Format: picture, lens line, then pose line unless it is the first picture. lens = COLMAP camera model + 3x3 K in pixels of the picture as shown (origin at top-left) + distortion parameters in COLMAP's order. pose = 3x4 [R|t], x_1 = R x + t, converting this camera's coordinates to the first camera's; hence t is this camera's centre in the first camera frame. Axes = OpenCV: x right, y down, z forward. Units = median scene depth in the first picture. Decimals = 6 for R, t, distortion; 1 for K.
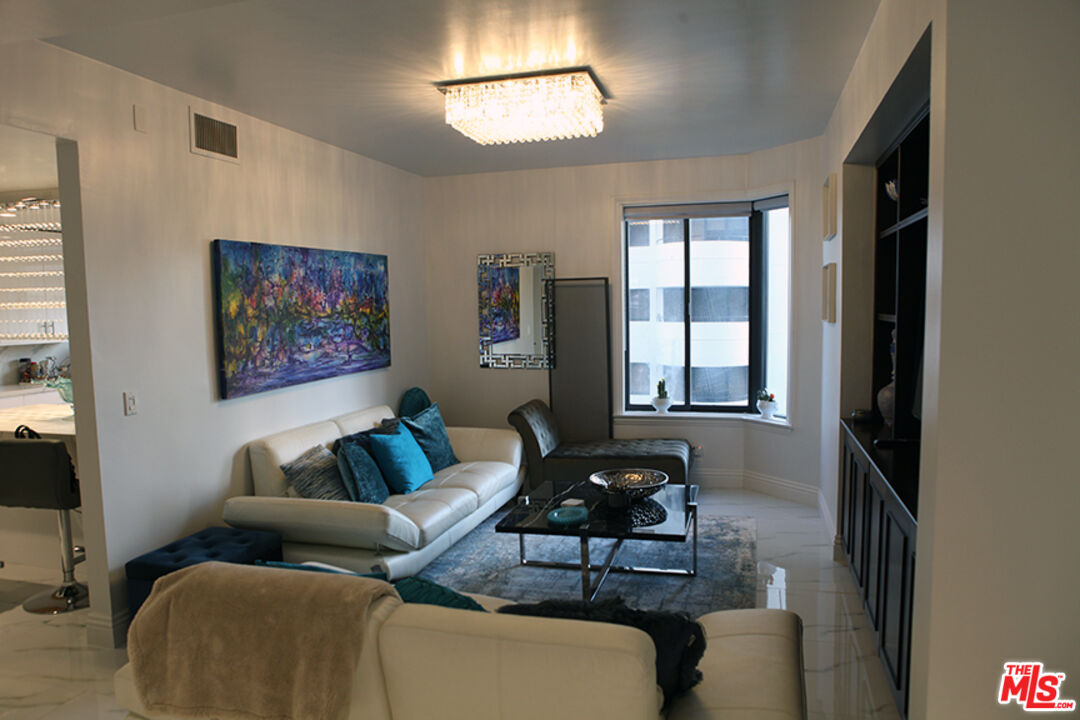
lens RADIAL K [[735.5, 0, 541.8], [0, 735.5, 361.4], [0, 0, 1]] dist [-0.057924, -0.001373]
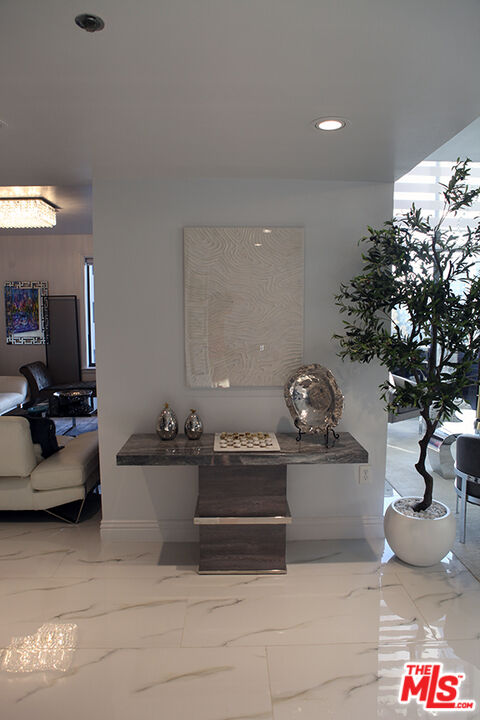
lens RADIAL K [[490.3, 0, 238.8], [0, 490.3, 362.8], [0, 0, 1]] dist [-0.057924, -0.001373]
pose [[0.953903, -0.014114, 0.299783, 0.105901], [0.007172, 0.999680, 0.024244, 0.029479], [-0.300029, -0.020977, 0.953699, -0.307500]]
